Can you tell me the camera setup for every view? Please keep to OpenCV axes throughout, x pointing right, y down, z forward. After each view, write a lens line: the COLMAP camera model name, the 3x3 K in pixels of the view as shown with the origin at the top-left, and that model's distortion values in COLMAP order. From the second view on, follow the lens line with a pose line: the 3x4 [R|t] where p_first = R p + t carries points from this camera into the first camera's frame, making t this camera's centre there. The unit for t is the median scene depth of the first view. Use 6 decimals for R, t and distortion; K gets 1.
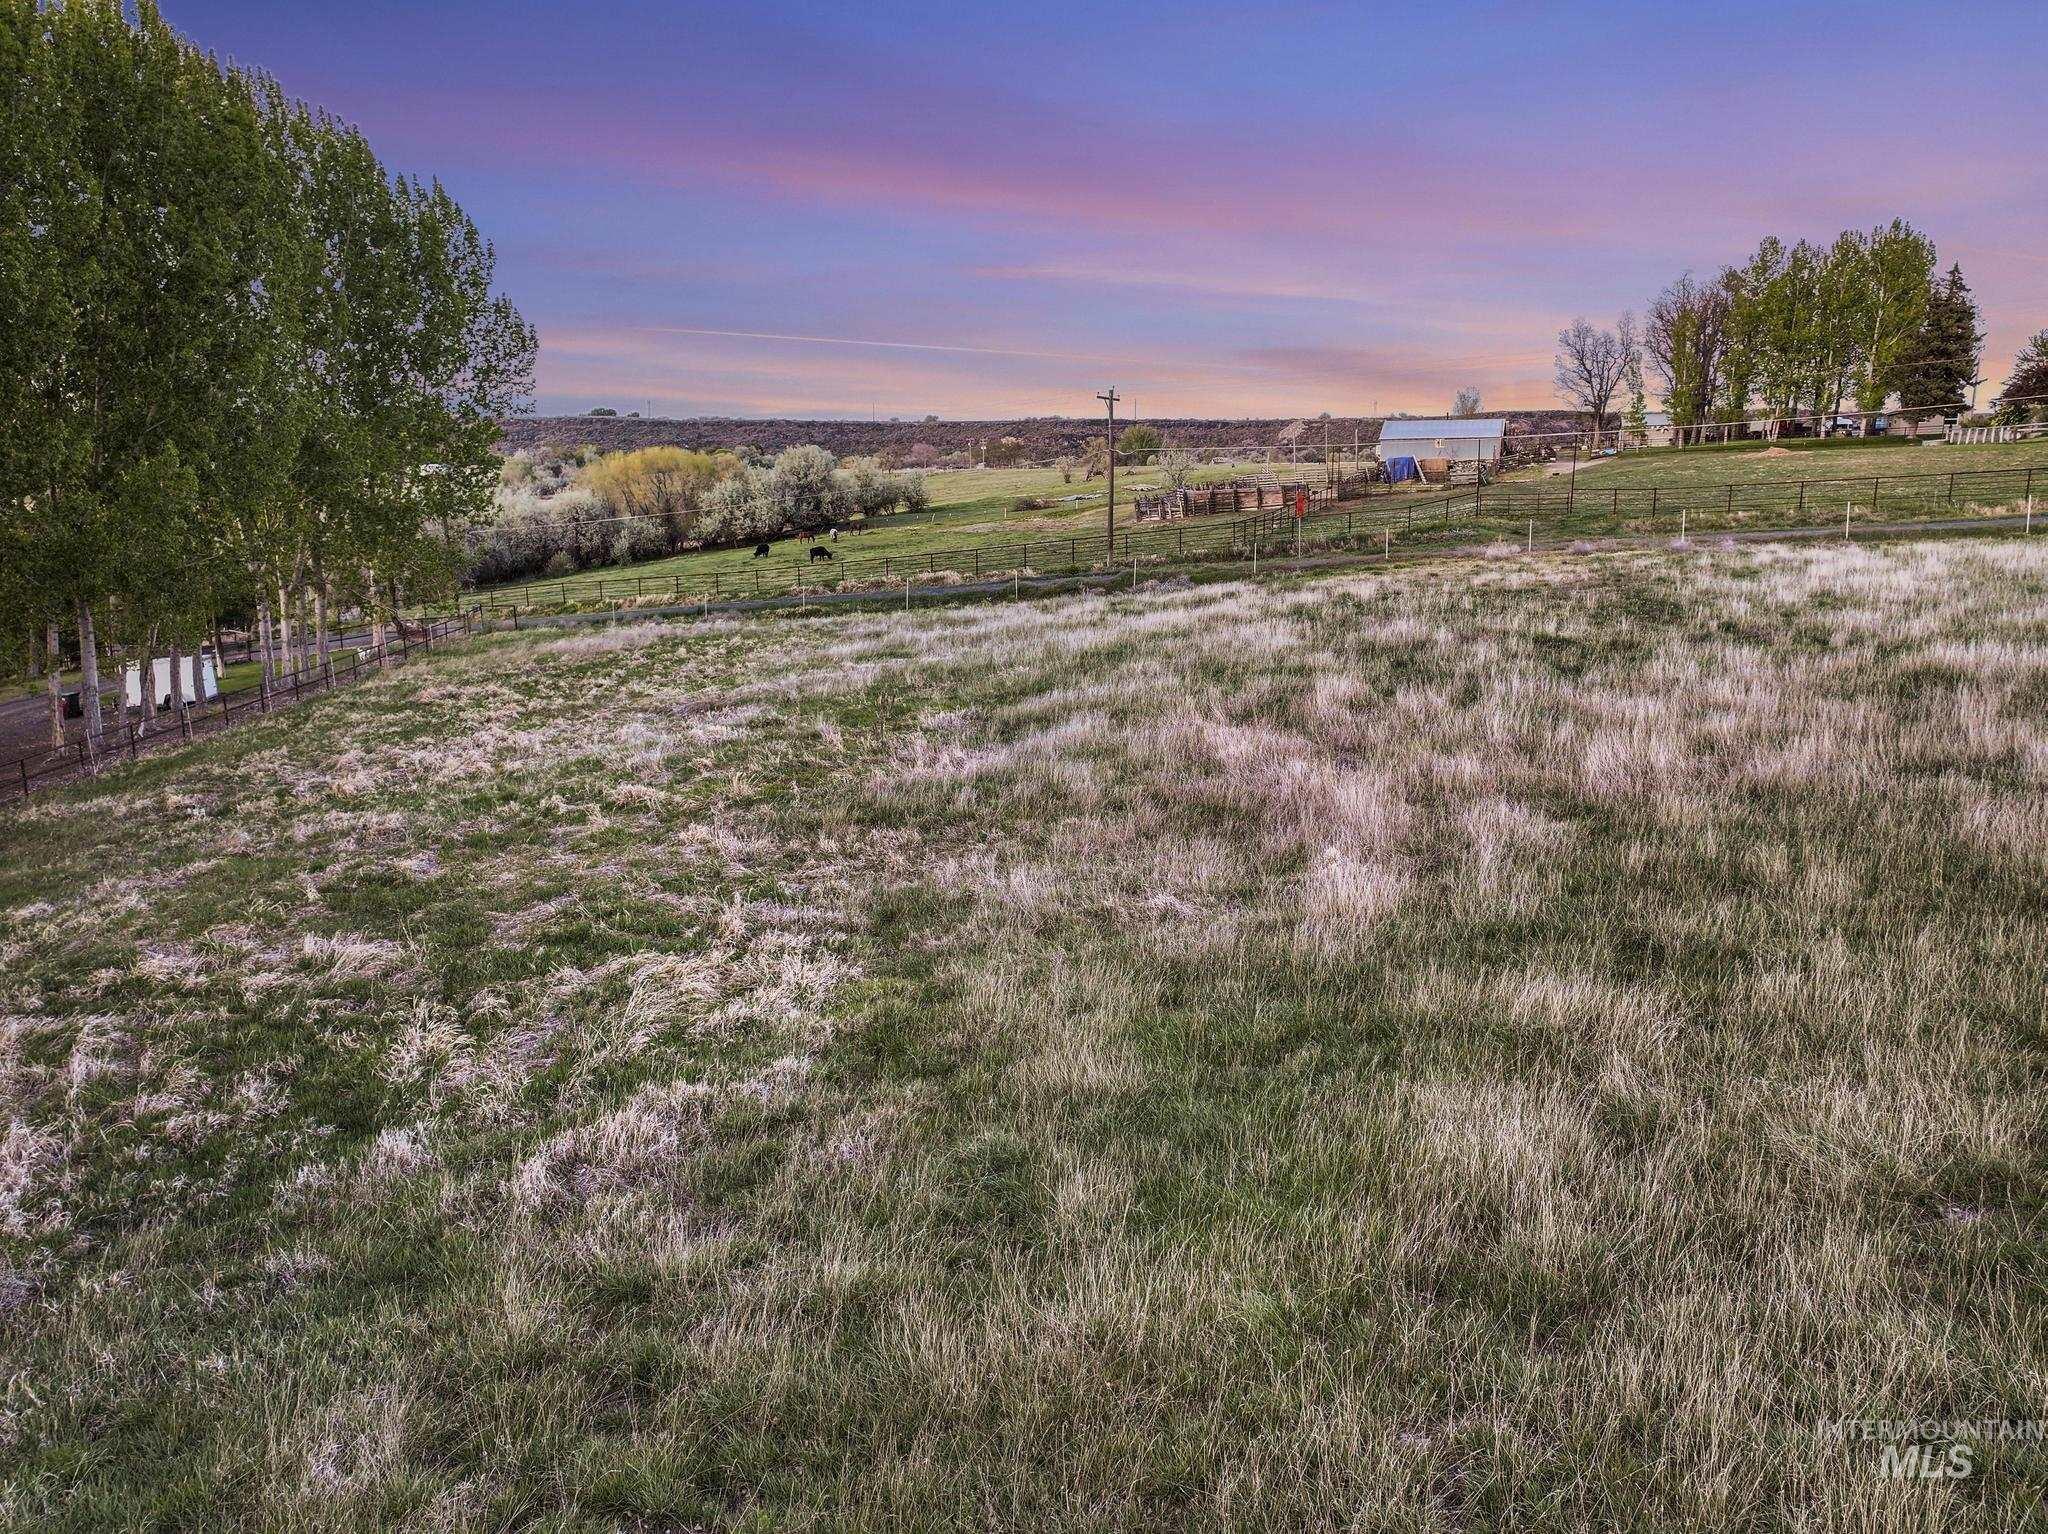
lens RADIAL K [[1434.6, 0, 1041.3], [0, 1434.6, 796.9], [0, 0, 1]] dist [0.000152, 0.016834]
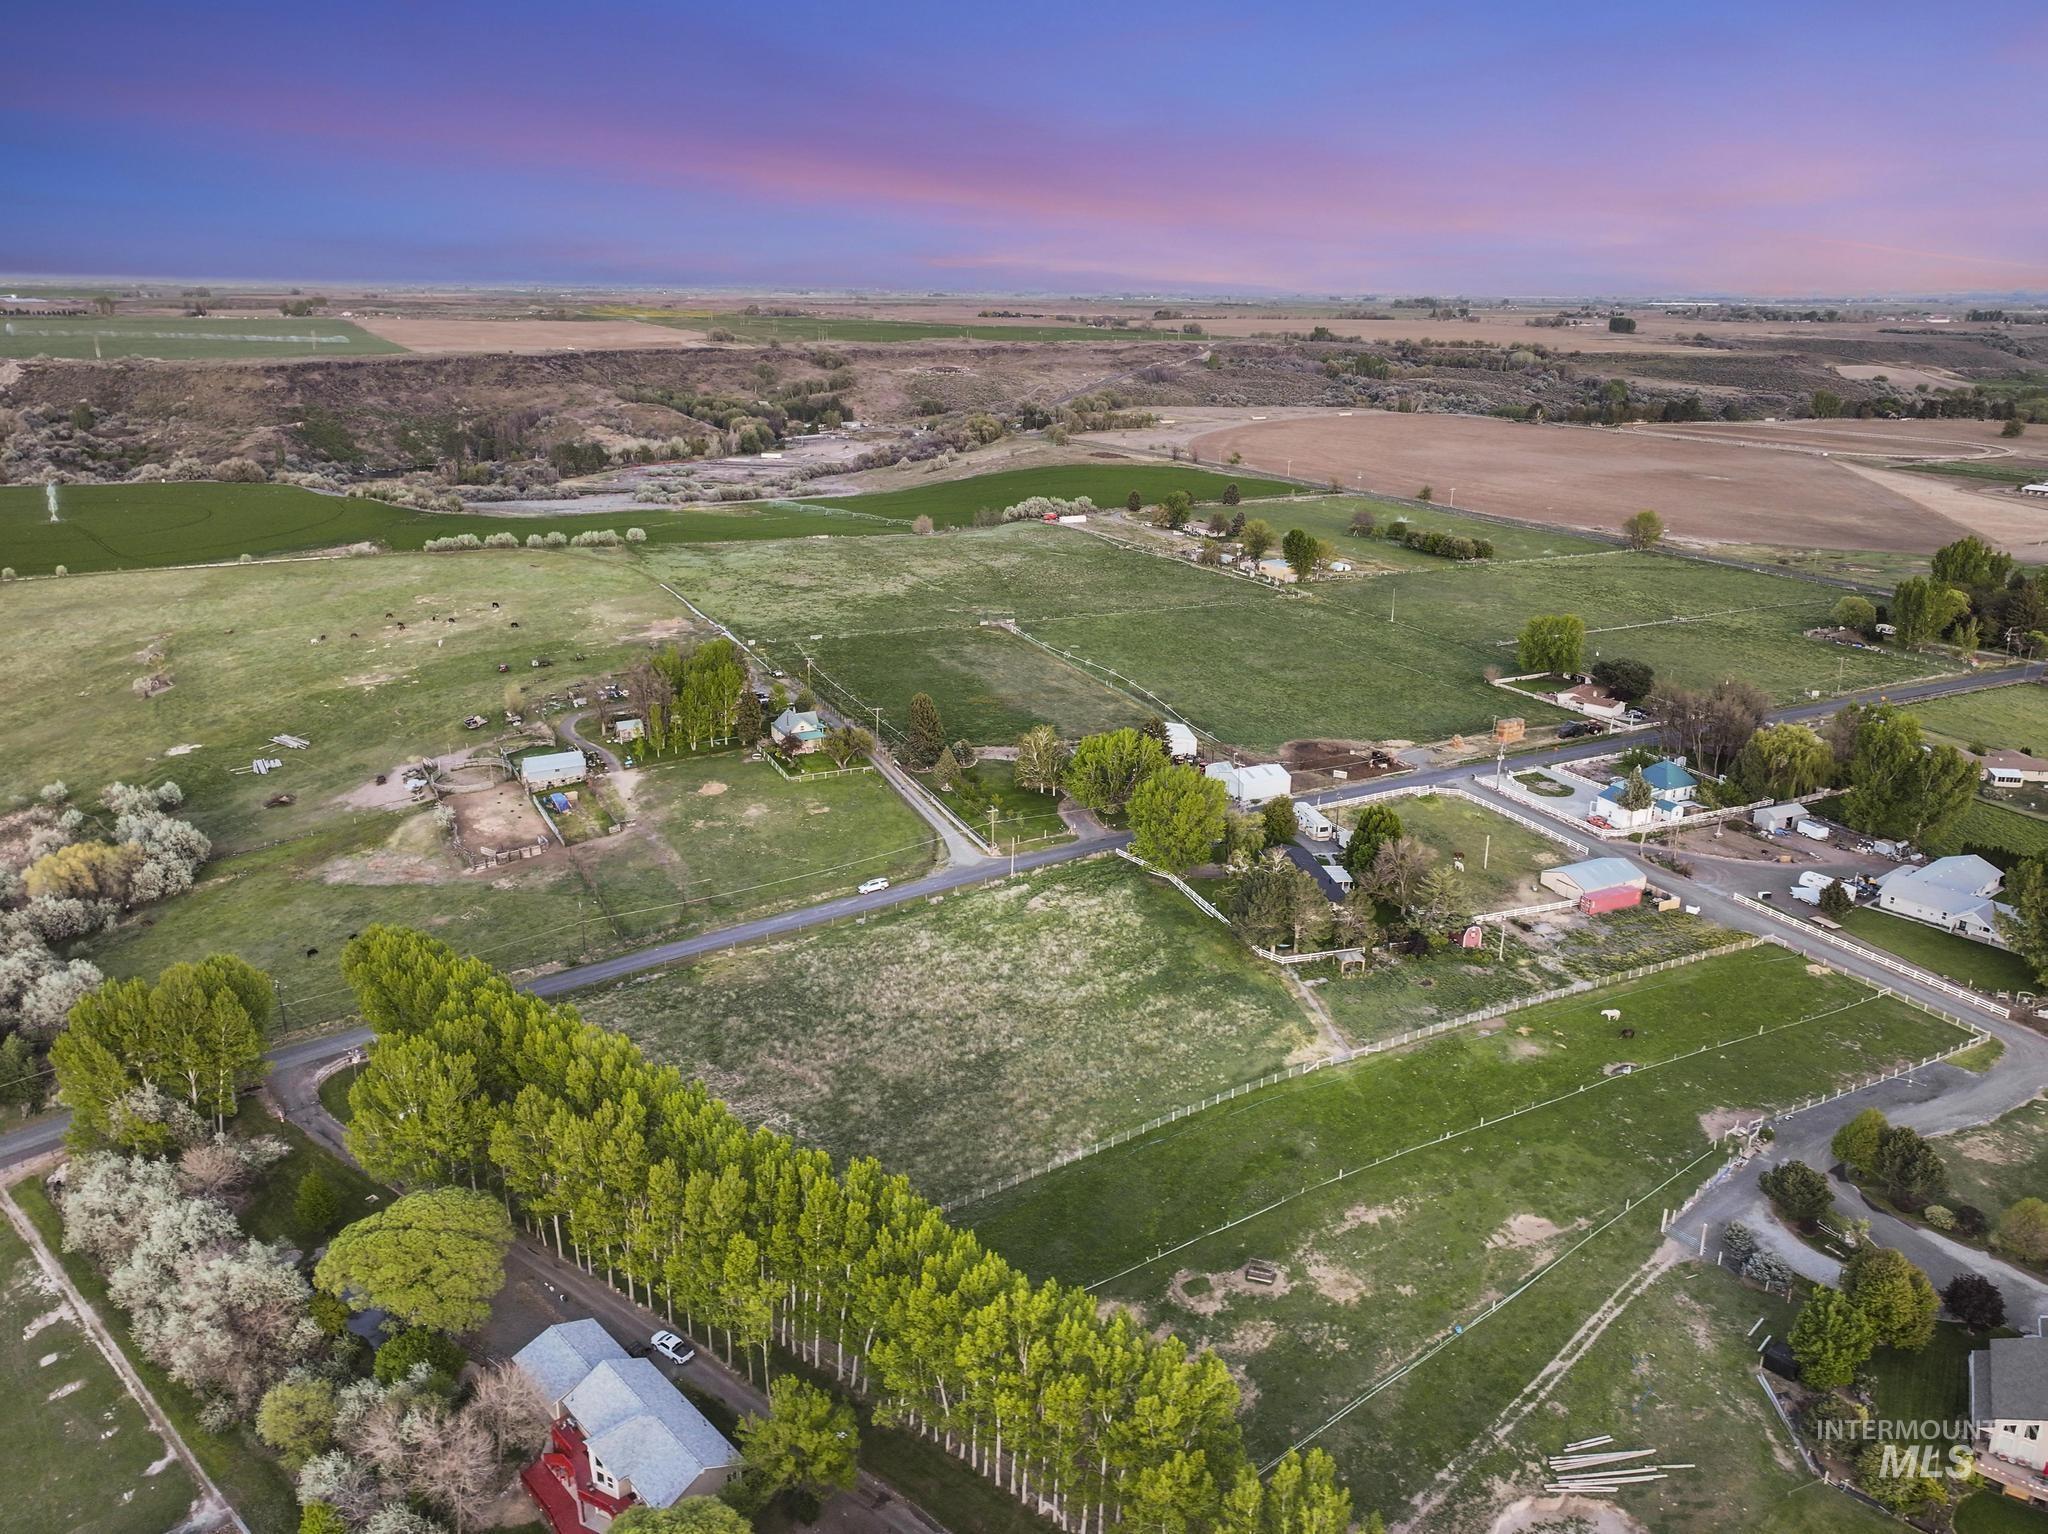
lens RADIAL K [[1434.6, 0, 1024.3], [0, 1434.6, 802.3], [0, 0, 1]] dist [0.000152, 0.016834]
pose [[0.676532, -0.239331, 0.696438, -0.669250], [0.151804, 0.970728, 0.186125, -0.442038], [-0.720597, -0.020197, 0.693060, -0.872235]]
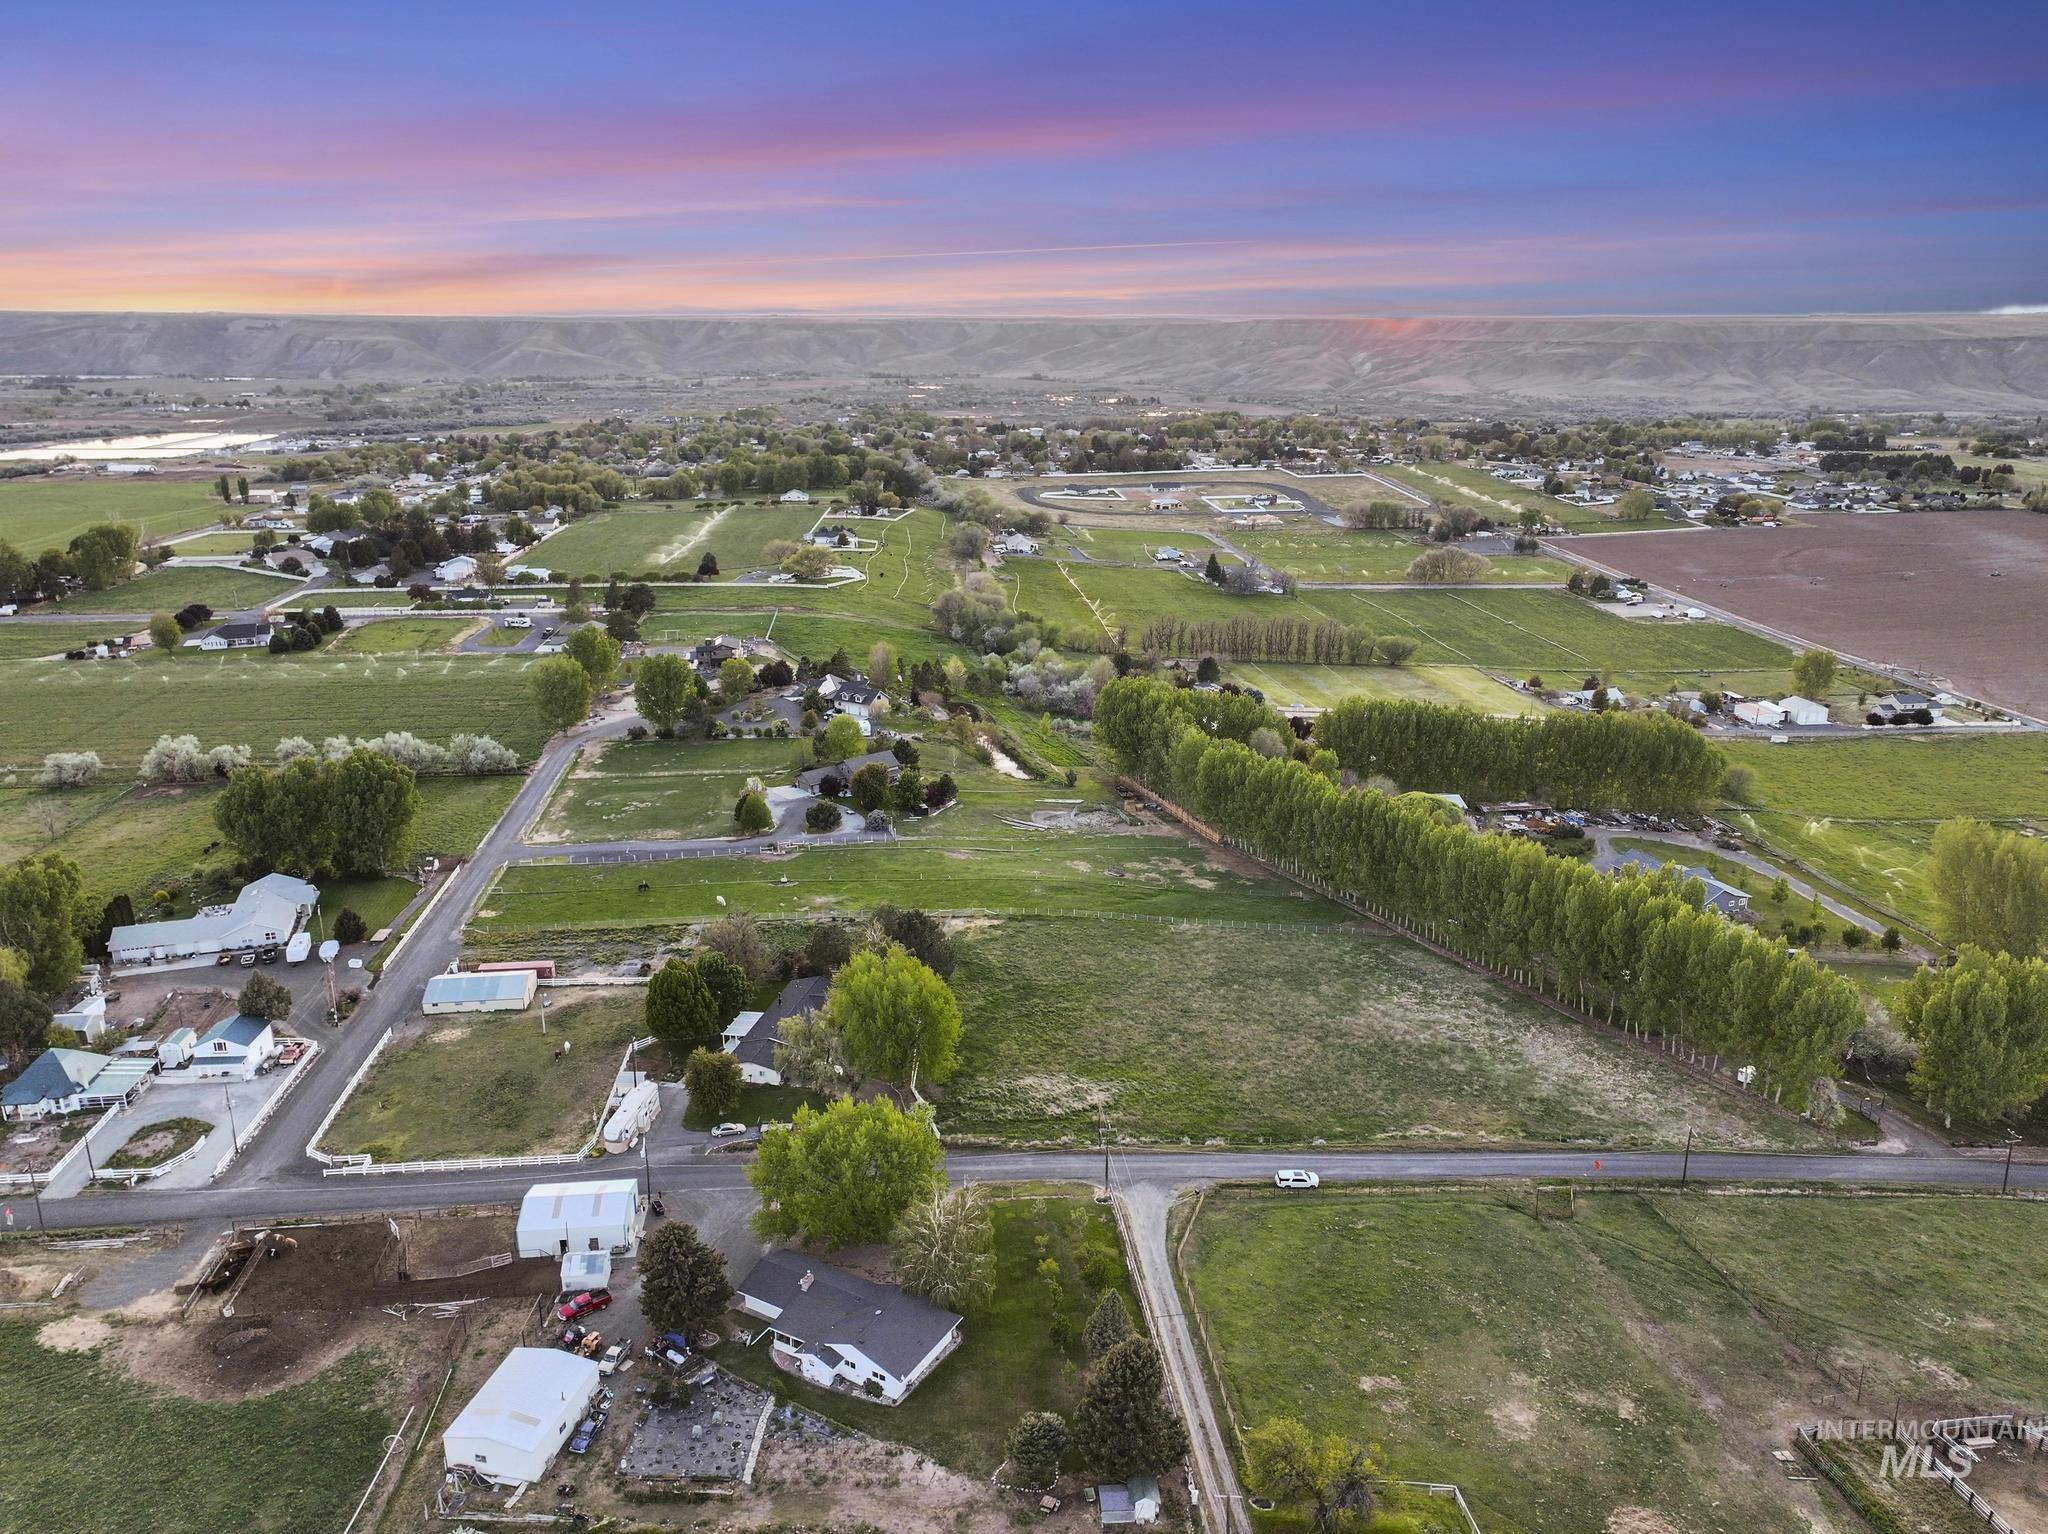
lens RADIAL K [[1434.6, 0, 1028.7], [0, 1434.6, 776.0], [0, 0, 1]] dist [0.000152, 0.016834]
pose [[-0.886003, 0.144529, -0.440579, 0.949230], [-0.096722, 0.871670, 0.480454, -0.873905], [0.453479, 0.468298, -0.758323, 0.970945]]
